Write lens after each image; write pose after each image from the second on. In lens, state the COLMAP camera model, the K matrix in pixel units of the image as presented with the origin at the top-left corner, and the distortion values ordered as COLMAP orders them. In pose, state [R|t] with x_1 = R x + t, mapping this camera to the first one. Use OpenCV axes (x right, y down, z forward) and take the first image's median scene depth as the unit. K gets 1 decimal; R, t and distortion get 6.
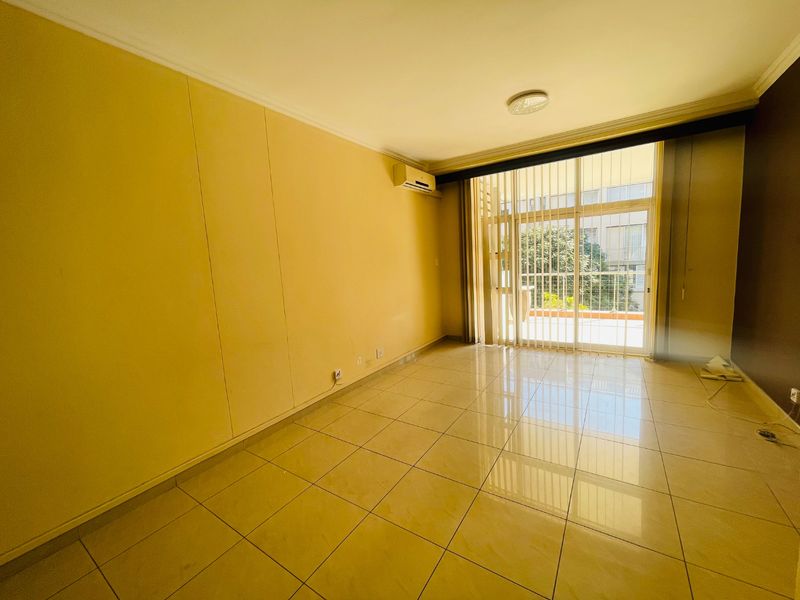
lens RADIAL K [[323.4, 0, 401.5], [0, 323.4, 300.3], [0, 0, 1]] dist [-0.002598, -0.000257]
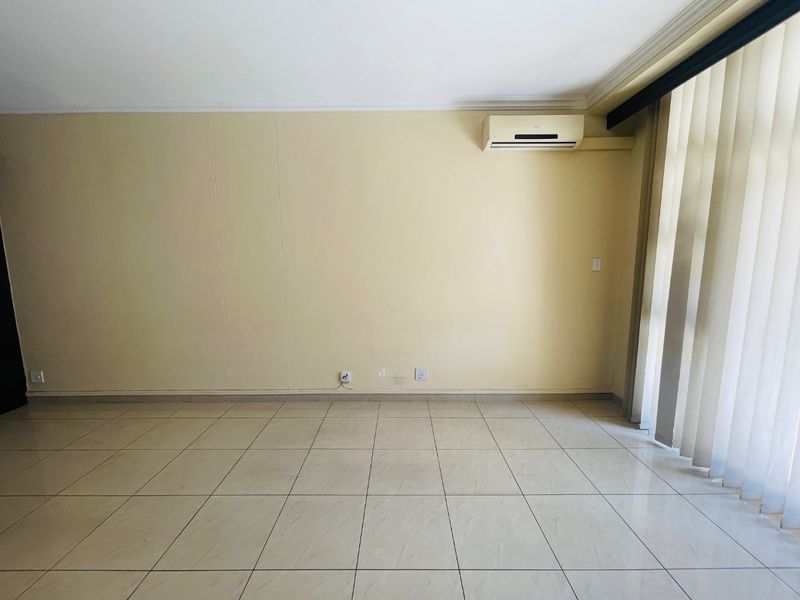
lens RADIAL K [[323.4, 0, 399.6], [0, 323.4, 298.7], [0, 0, 1]] dist [-0.002598, -0.000257]
pose [[0.547166, 0.150868, -0.823315, 0.497706], [-0.129347, 0.987047, 0.094908, -0.081878], [0.826970, 0.054563, 0.559593, 0.475314]]
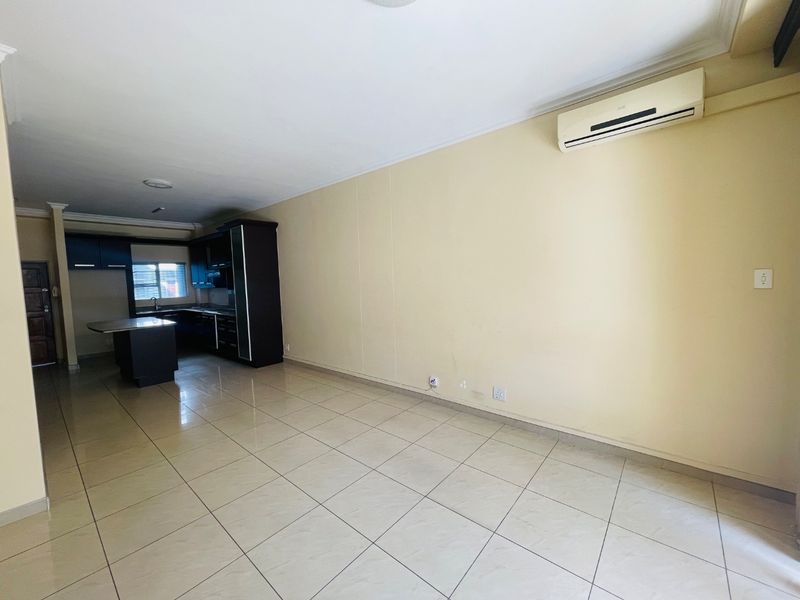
lens RADIAL K [[323.4, 0, 399.1], [0, 323.4, 298.4], [0, 0, 1]] dist [-0.002598, -0.000257]
pose [[-0.126880, 0.121772, -0.984415, 0.650962], [-0.089358, 0.986997, 0.133609, -0.132917], [0.987885, 0.104918, -0.114349, 0.783655]]
